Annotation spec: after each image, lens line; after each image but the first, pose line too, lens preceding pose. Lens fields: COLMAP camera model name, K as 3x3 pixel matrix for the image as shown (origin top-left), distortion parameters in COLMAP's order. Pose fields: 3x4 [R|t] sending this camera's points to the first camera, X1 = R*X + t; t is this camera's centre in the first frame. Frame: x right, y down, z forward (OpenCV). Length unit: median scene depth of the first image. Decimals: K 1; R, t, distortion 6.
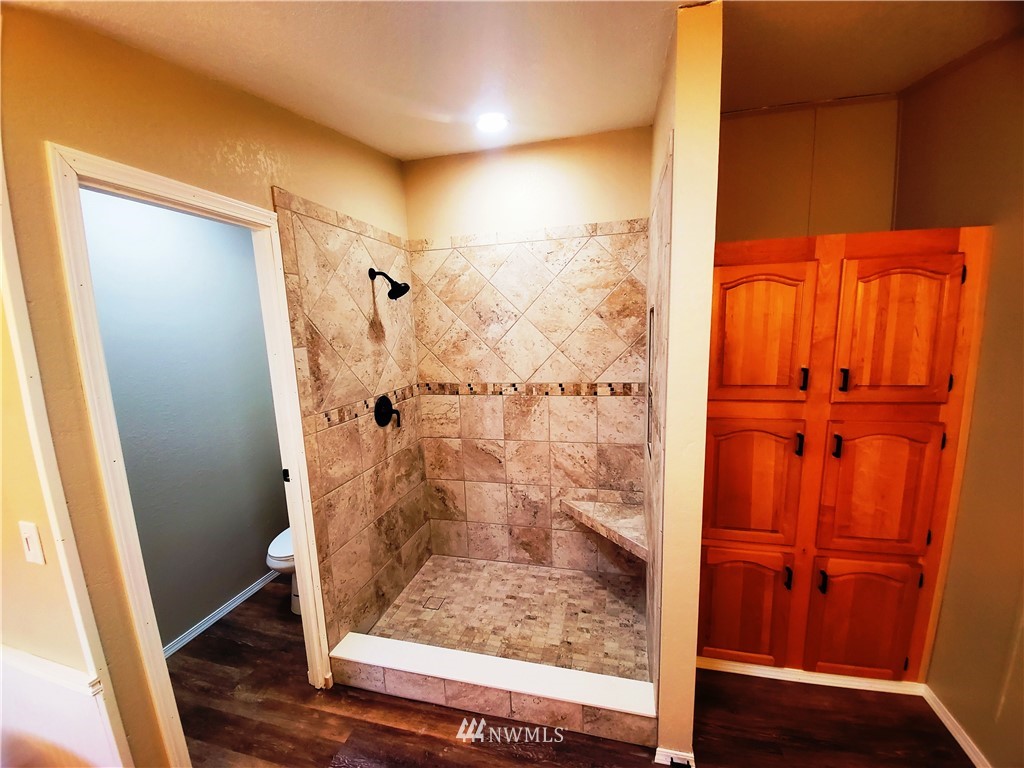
lens RADIAL K [[404.7, 0, 518.2], [0, 404.7, 391.9], [0, 0, 1]] dist [0.002947, -0.010523]
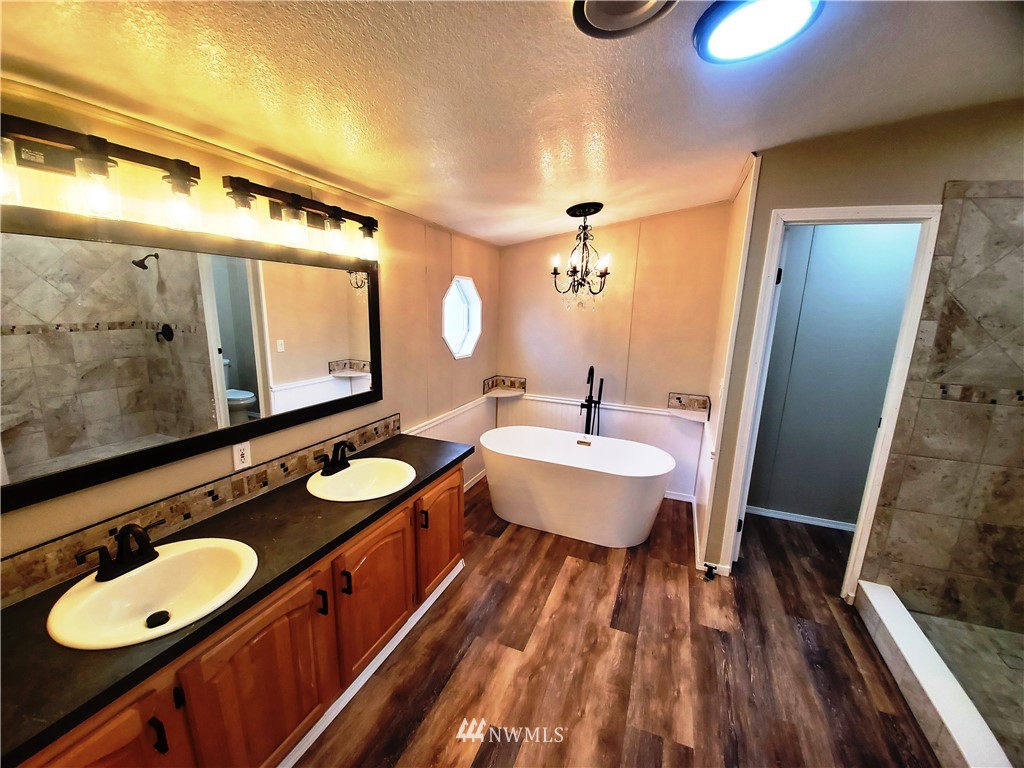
lens RADIAL K [[404.7, 0, 520.7], [0, 404.7, 388.2], [0, 0, 1]] dist [0.002947, -0.010523]
pose [[-0.129314, 0.230648, -0.964406, 0.557922], [-0.186372, 0.949586, 0.252094, 0.000896], [0.973932, 0.212337, -0.079809, 0.006064]]
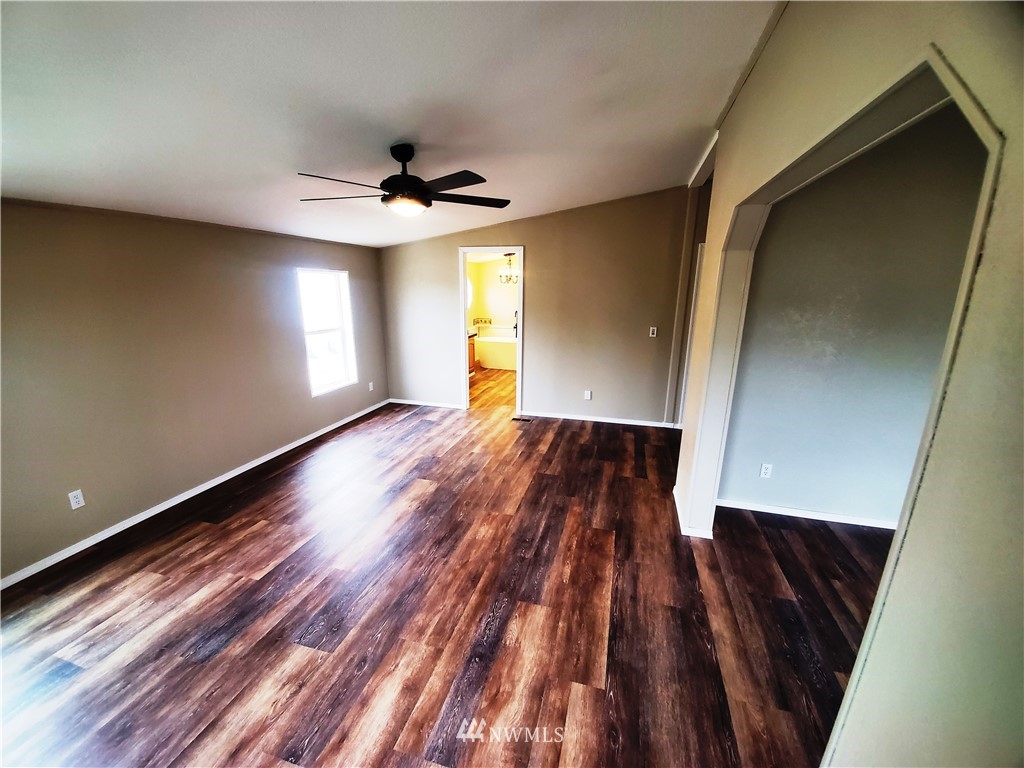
lens RADIAL K [[404.7, 0, 511.9], [0, 404.7, 388.8], [0, 0, 1]] dist [0.002947, -0.010523]
pose [[-0.033040, 0.274973, -0.960884, 2.930815], [-0.160458, 0.947479, 0.276654, -0.120854], [0.986489, 0.163323, 0.012817, 0.154185]]
